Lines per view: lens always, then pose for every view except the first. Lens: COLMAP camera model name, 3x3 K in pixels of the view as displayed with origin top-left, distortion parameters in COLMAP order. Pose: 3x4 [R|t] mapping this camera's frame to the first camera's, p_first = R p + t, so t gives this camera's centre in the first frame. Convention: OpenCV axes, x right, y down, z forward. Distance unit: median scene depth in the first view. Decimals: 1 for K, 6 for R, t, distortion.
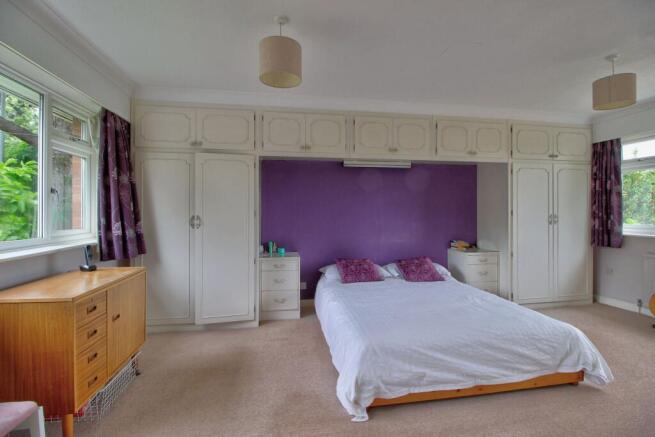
lens RADIAL K [[304.2, 0, 325.8], [0, 304.2, 214.9], [0, 0, 1]] dist [-0.024671, -0.003425]
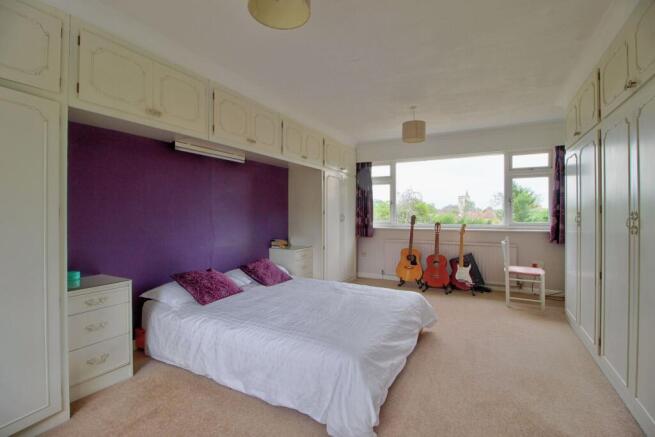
lens RADIAL K [[304.2, 0, 330.4], [0, 304.2, 216.8], [0, 0, 1]] dist [-0.024671, -0.003425]
pose [[0.595659, -0.007997, 0.803198, -0.328051], [0.002412, 0.999964, 0.008167, -0.000174], [-0.803234, -0.002927, 0.595656, 0.273823]]
